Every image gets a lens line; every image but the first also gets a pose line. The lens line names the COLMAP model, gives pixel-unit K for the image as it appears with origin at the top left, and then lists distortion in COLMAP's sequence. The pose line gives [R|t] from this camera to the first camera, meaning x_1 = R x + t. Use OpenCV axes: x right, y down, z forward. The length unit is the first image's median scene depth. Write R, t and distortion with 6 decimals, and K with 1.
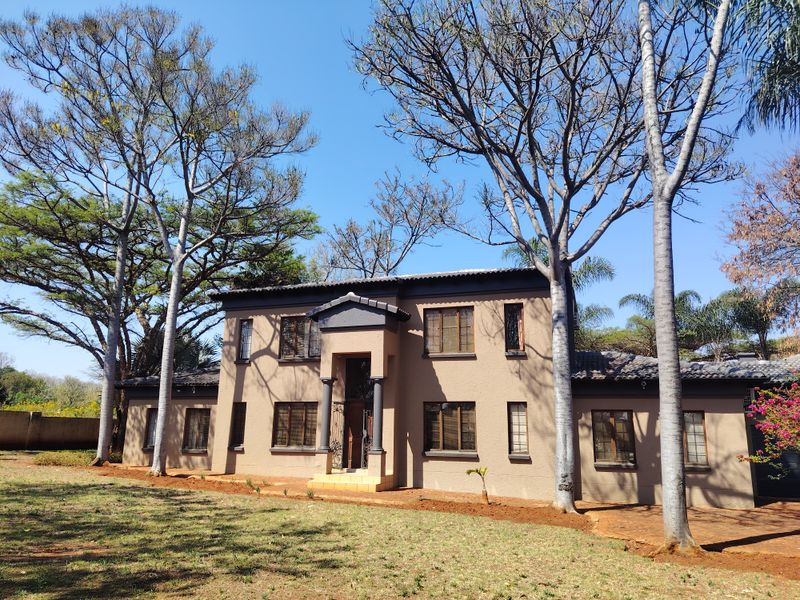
lens RADIAL K [[573.8, 0, 399.3], [0, 573.8, 293.4], [0, 0, 1]] dist [0.051704, -0.050062]
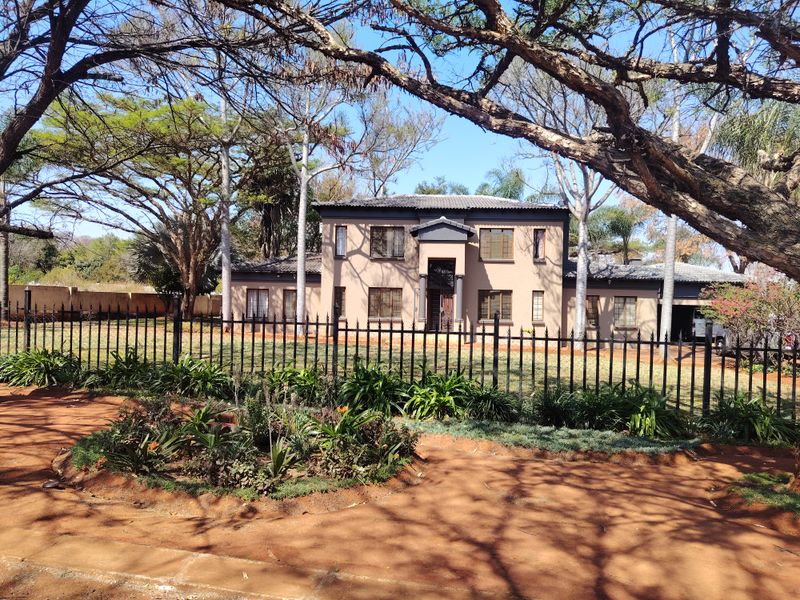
lens RADIAL K [[573.8, 0, 399.1], [0, 573.8, 305.0], [0, 0, 1]] dist [0.051704, -0.050062]
pose [[0.962583, 0.004416, 0.270952, -0.576785], [-0.067165, 0.972558, 0.222755, -0.100119], [-0.262533, -0.232619, 0.936464, -0.394240]]
